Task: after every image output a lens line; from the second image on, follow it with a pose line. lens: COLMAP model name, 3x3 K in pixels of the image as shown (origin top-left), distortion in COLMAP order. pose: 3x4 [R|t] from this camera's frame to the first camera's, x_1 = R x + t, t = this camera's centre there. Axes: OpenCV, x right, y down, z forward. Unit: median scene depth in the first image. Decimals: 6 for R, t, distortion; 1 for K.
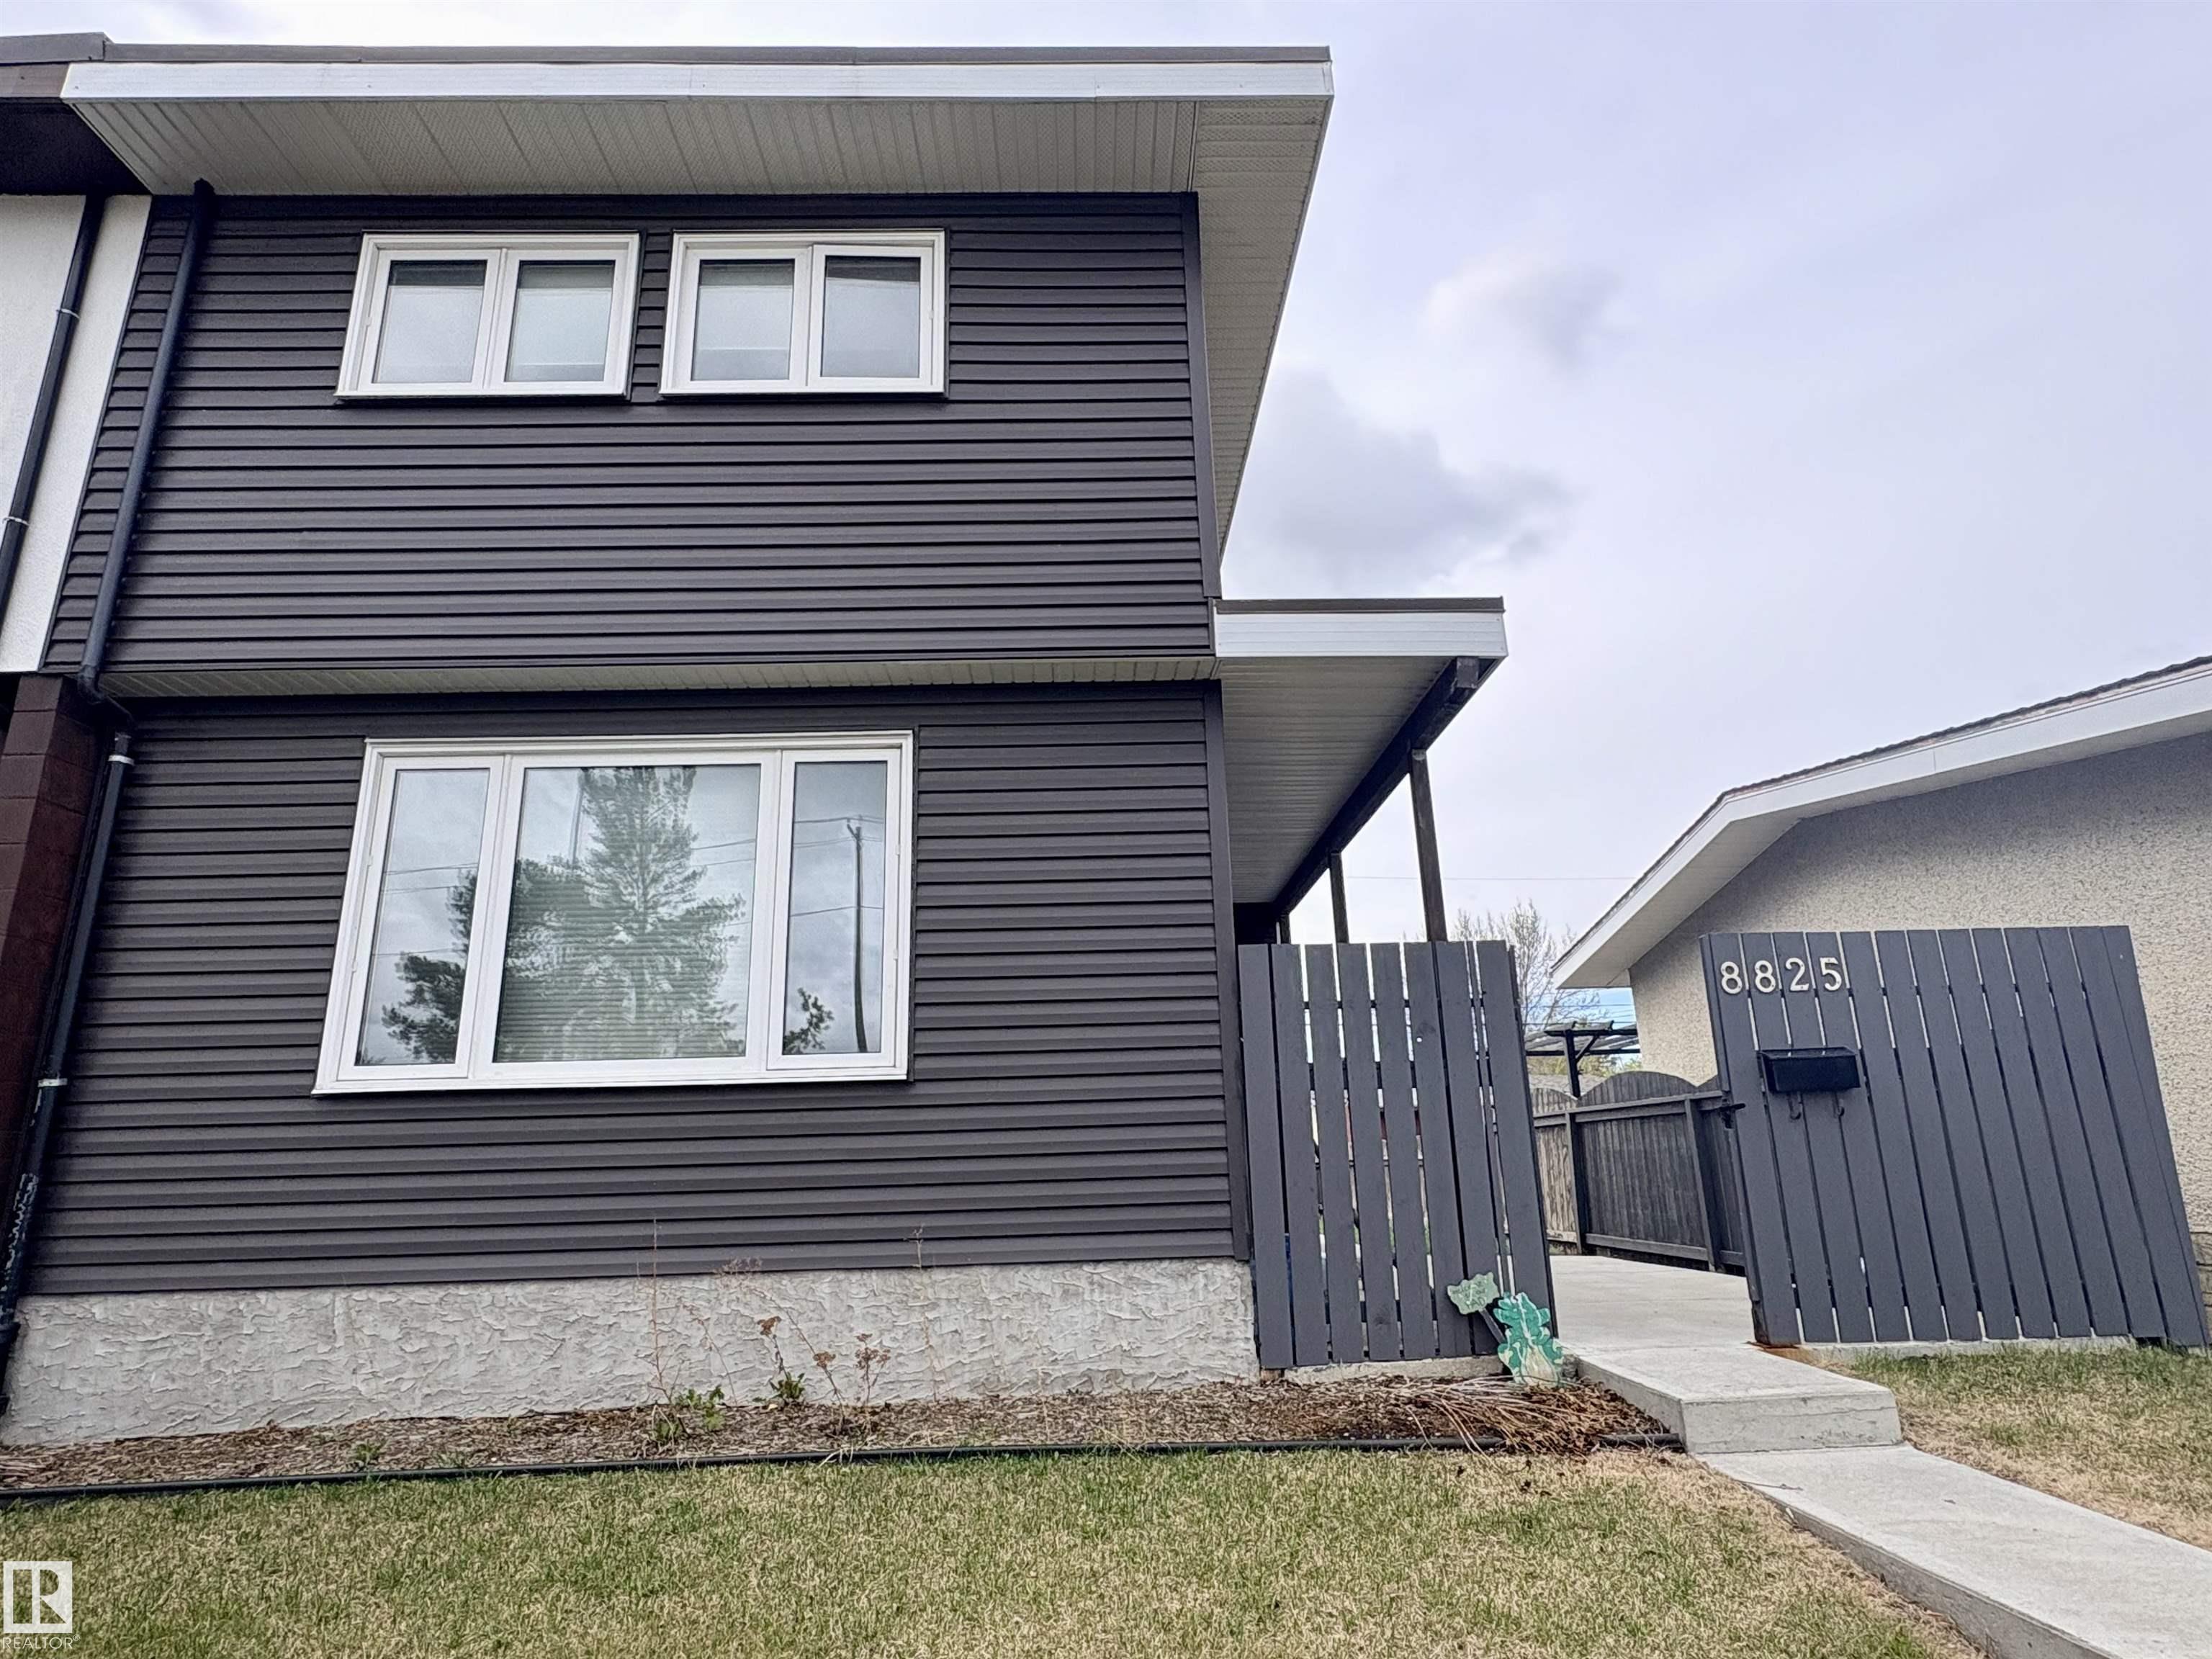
lens RADIAL K [[1197.6, 0, 1109.2], [0, 1197.6, 835.4], [0, 0, 1]] dist [0.000122, 0.000893]
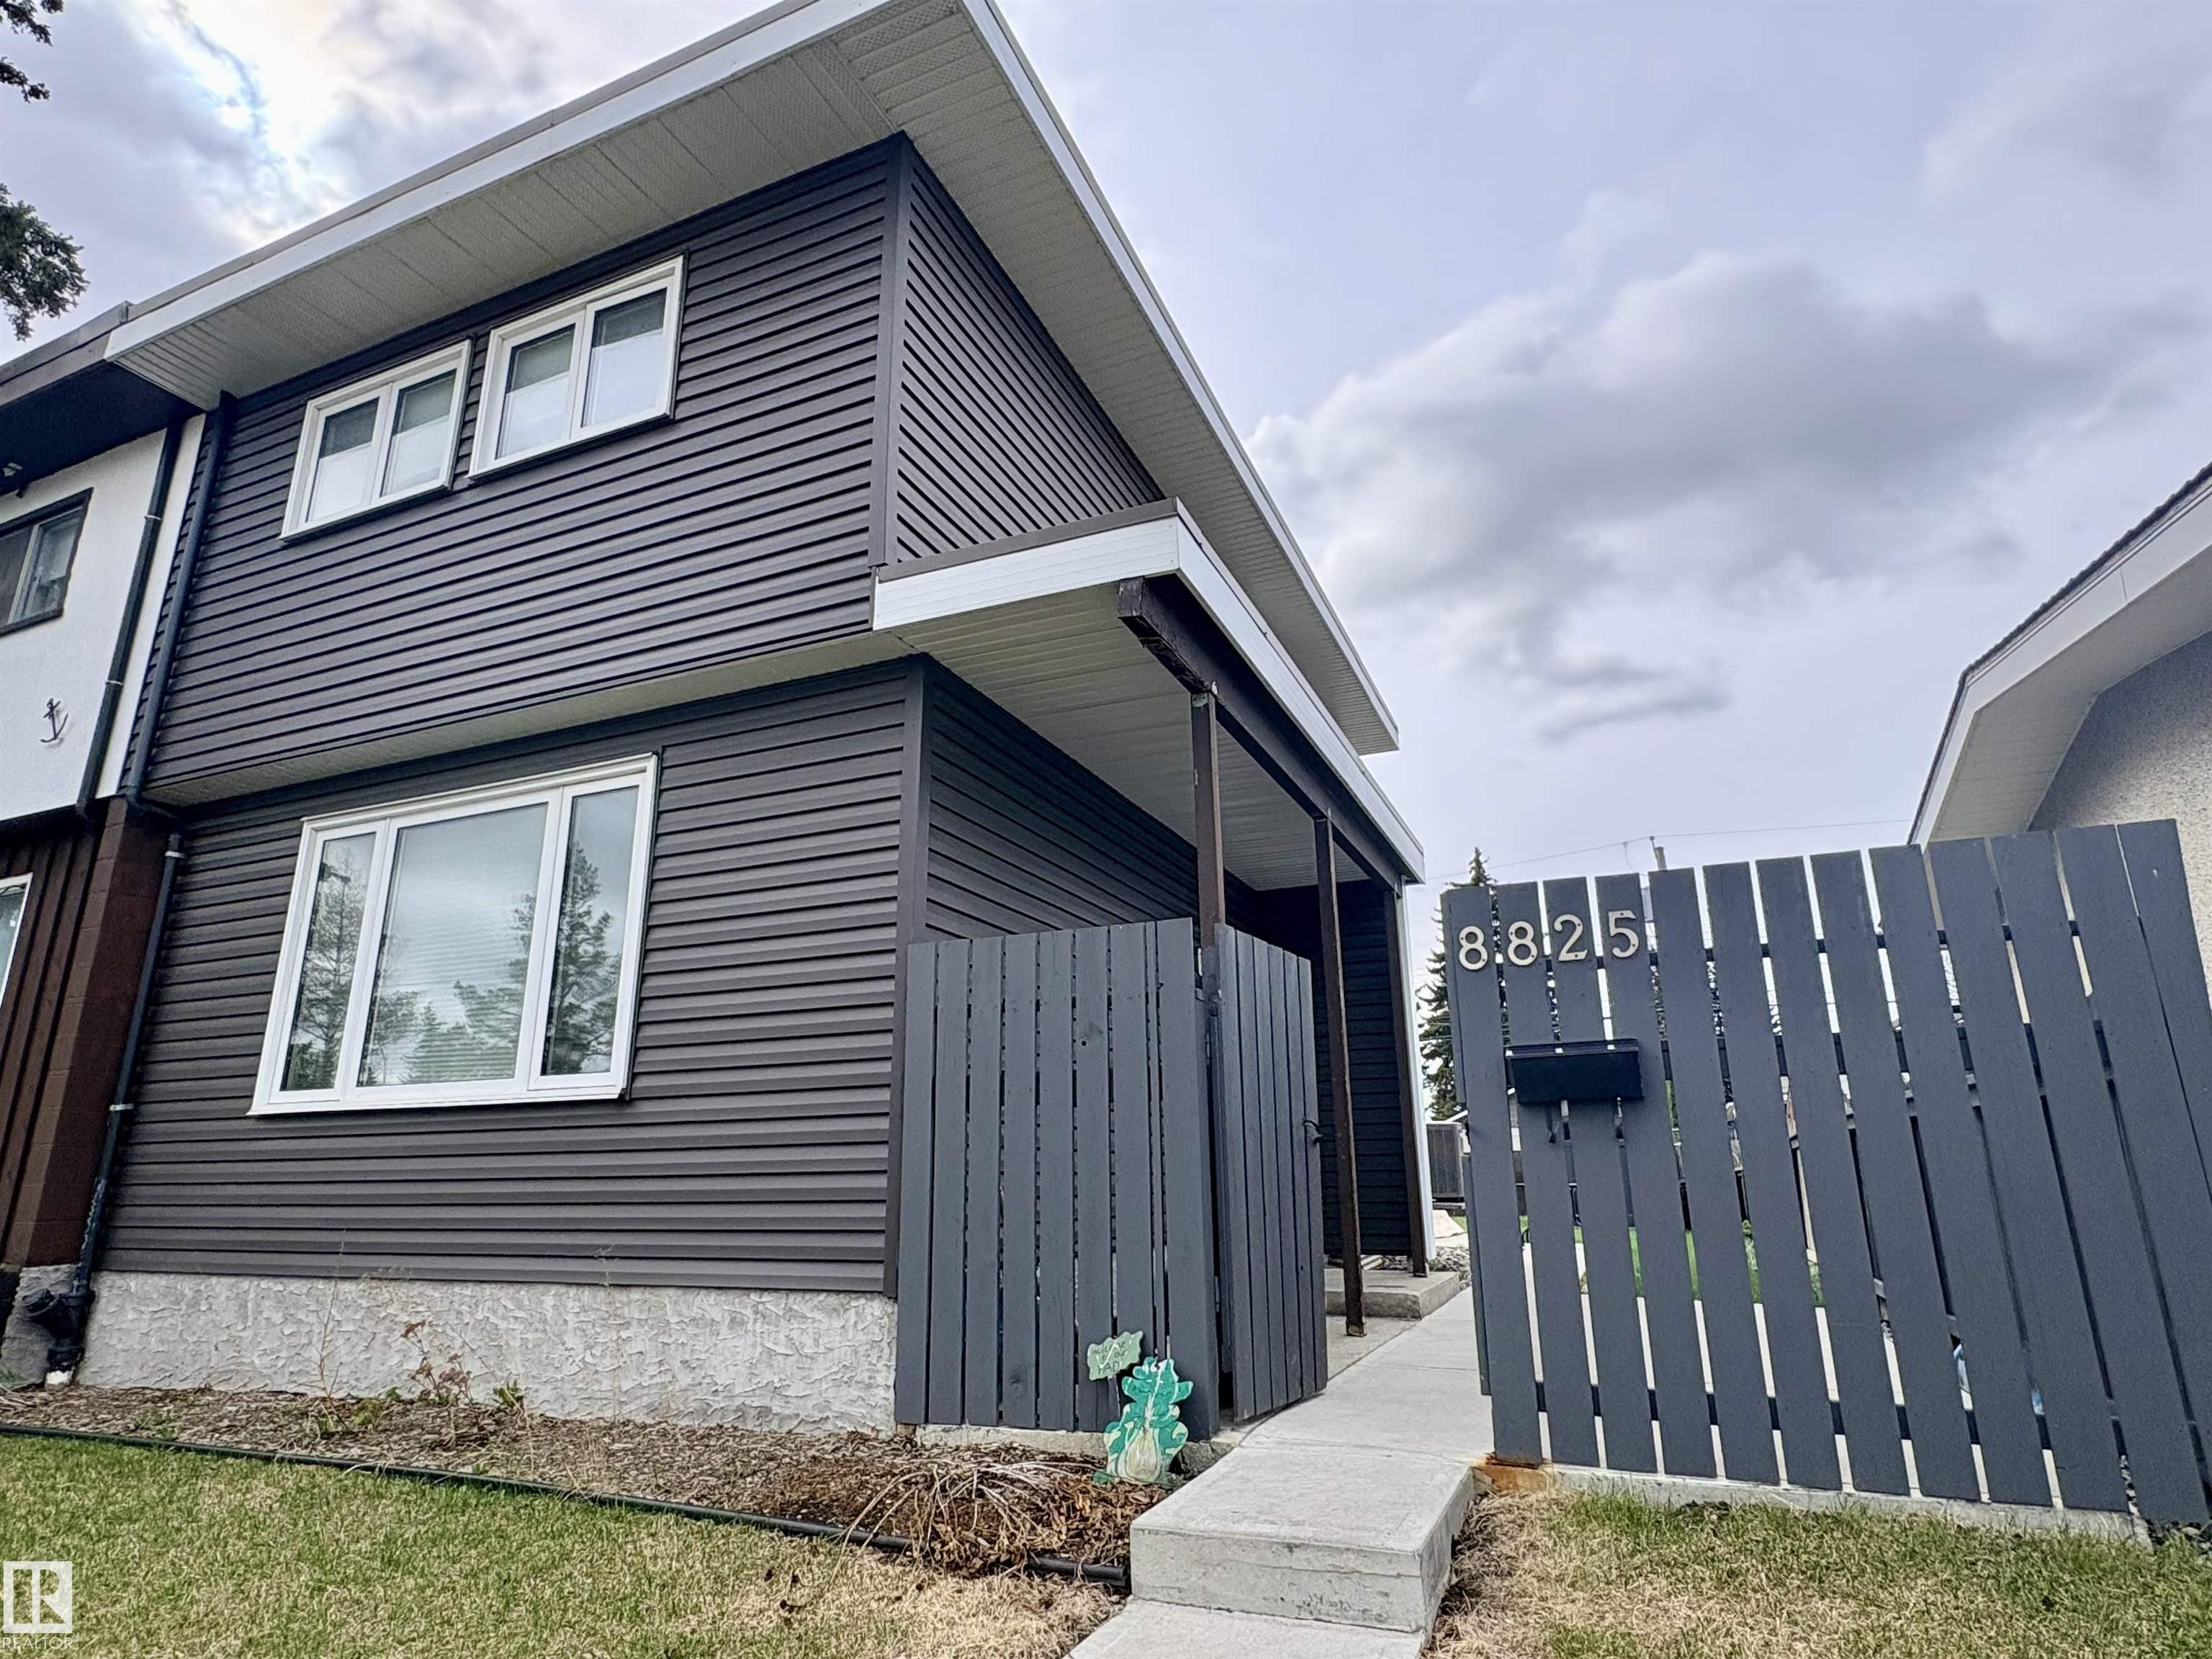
lens RADIAL K [[1200.7, 0, 1111.3], [0, 1200.7, 828.9], [0, 0, 1]] dist [0.000320, 0.001123]
pose [[0.905981, -0.101336, -0.411011, 0.653588], [0.101130, 0.994623, -0.022308, 0.042070], [0.411062, -0.021355, 0.911357, 0.252082]]
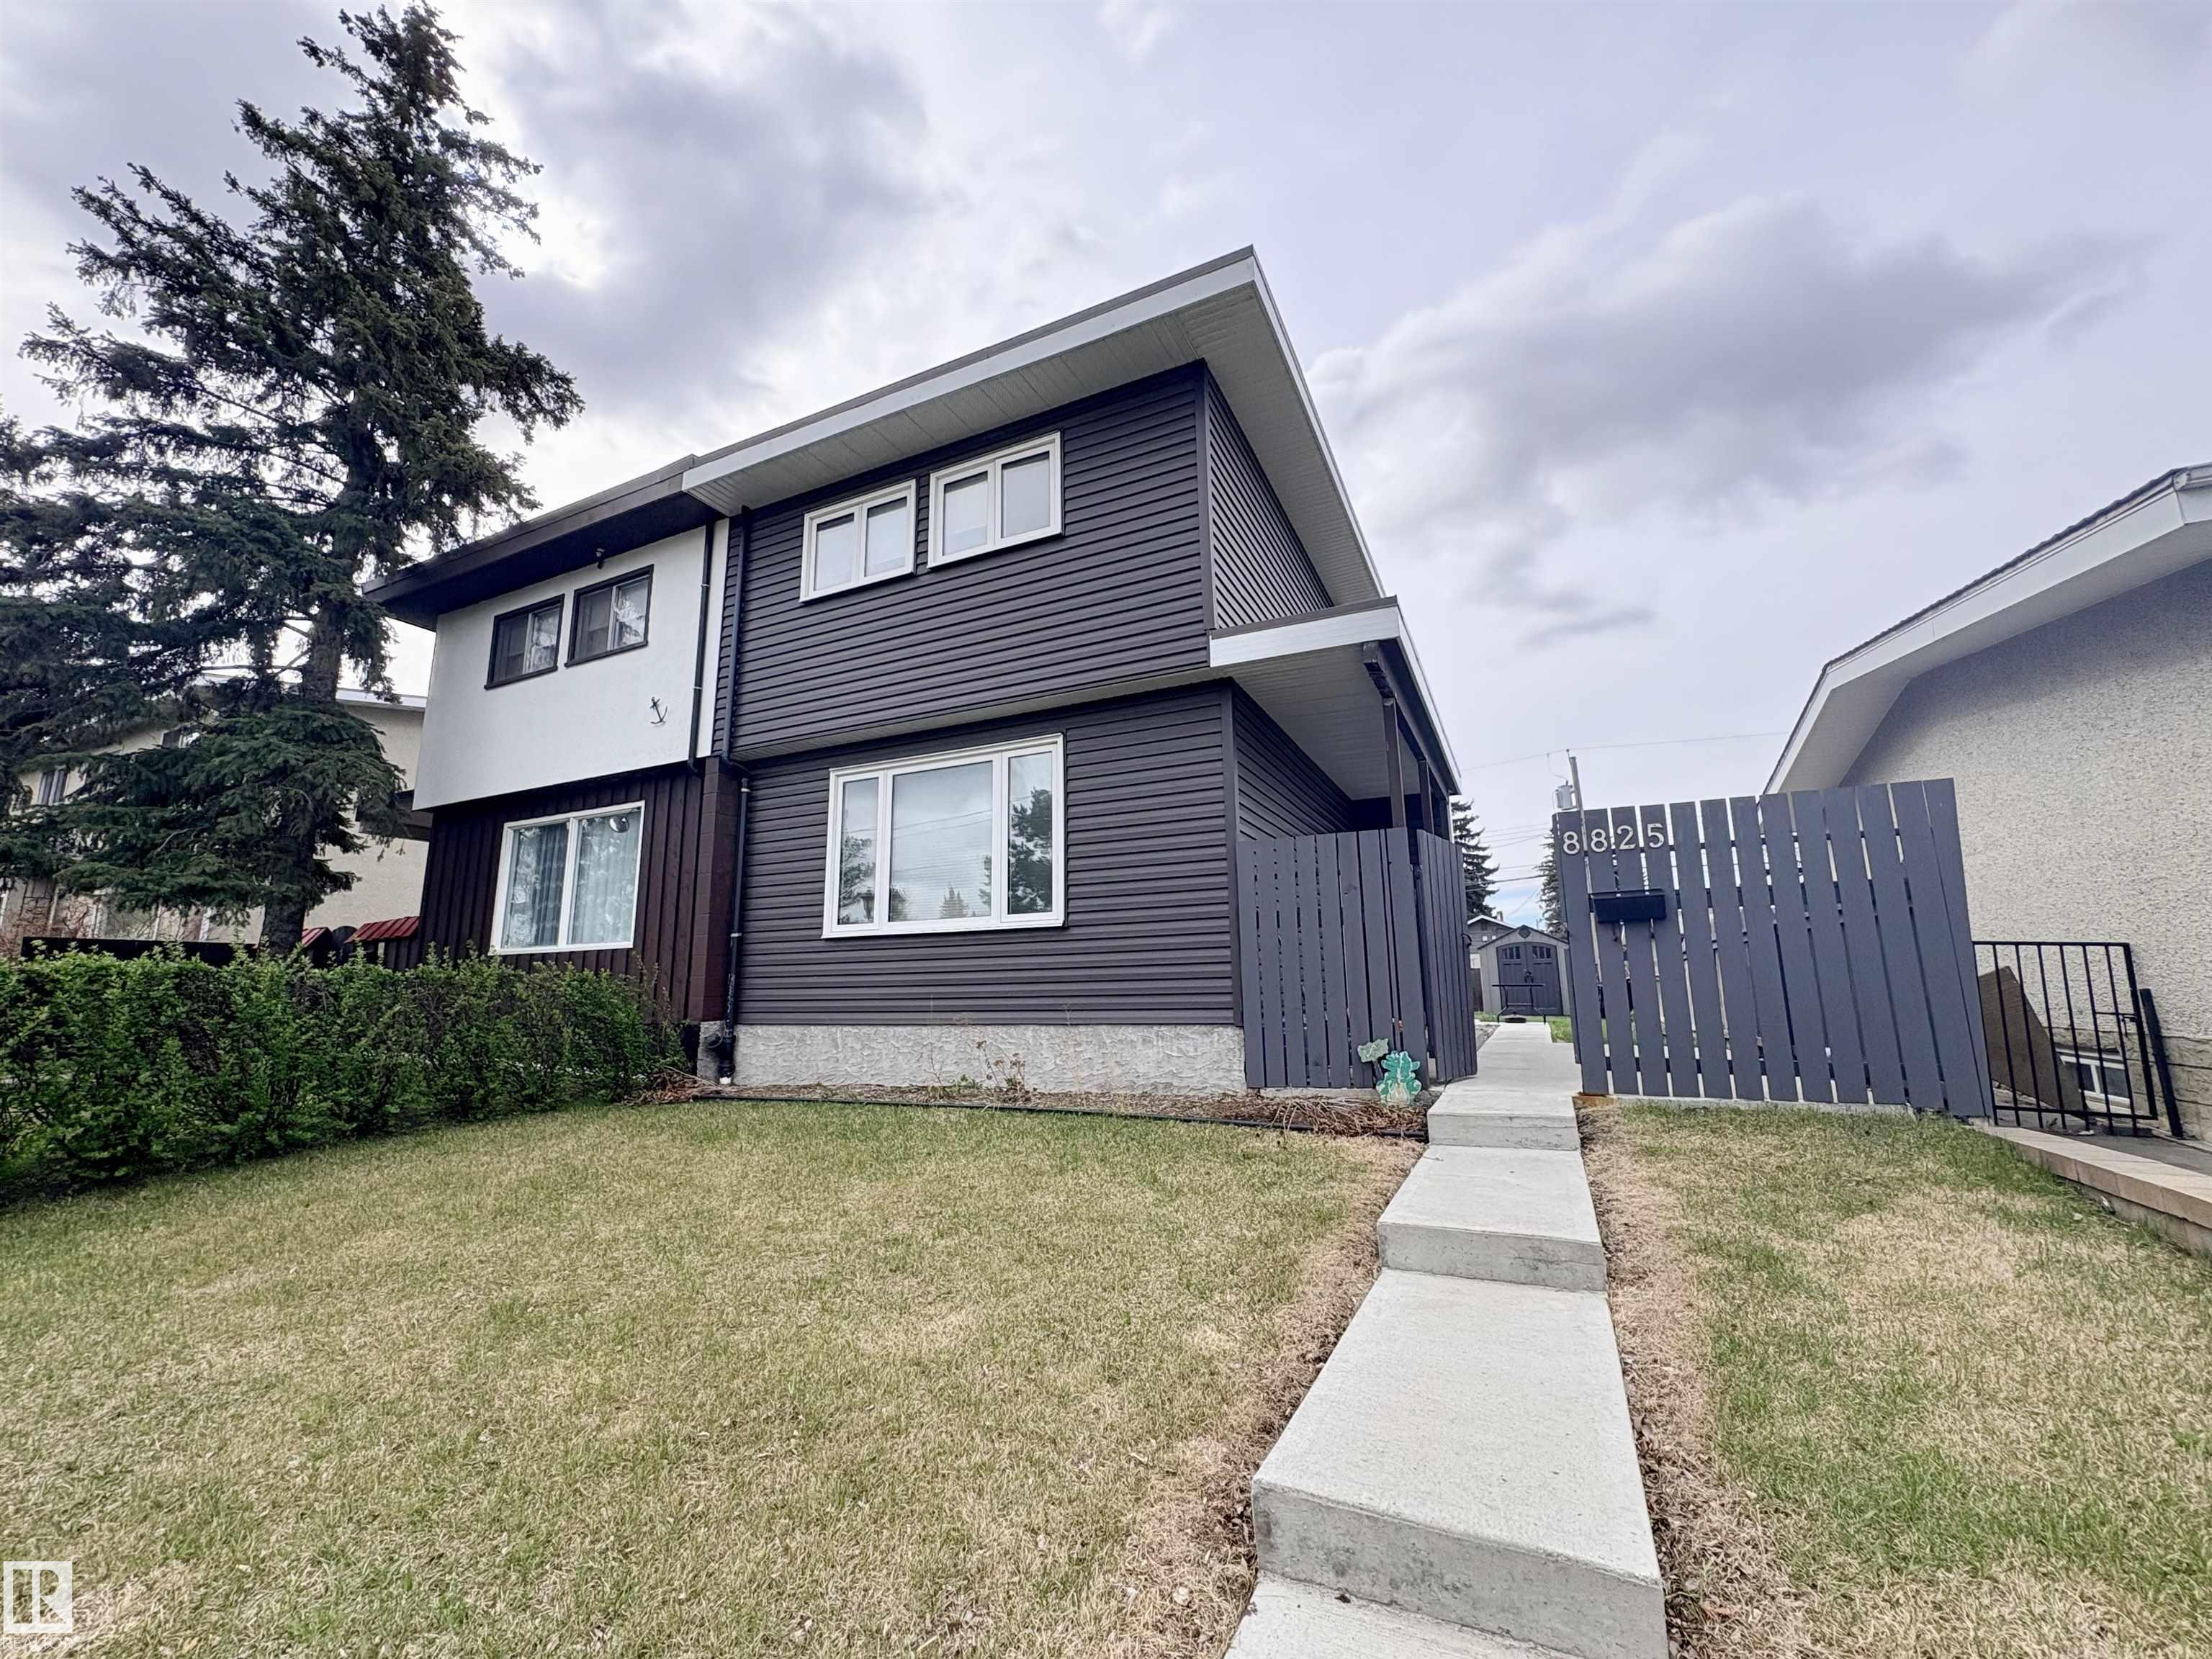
lens RADIAL K [[885.5, 0, 1110.5], [0, 885.5, 828.3], [0, 0, 1]] dist [0.001008, 0.000052]
pose [[0.890600, -0.069682, -0.449417, 0.526615], [0.113164, 0.991066, 0.070589, -0.034400], [0.440483, -0.113724, 0.890529, -0.170253]]
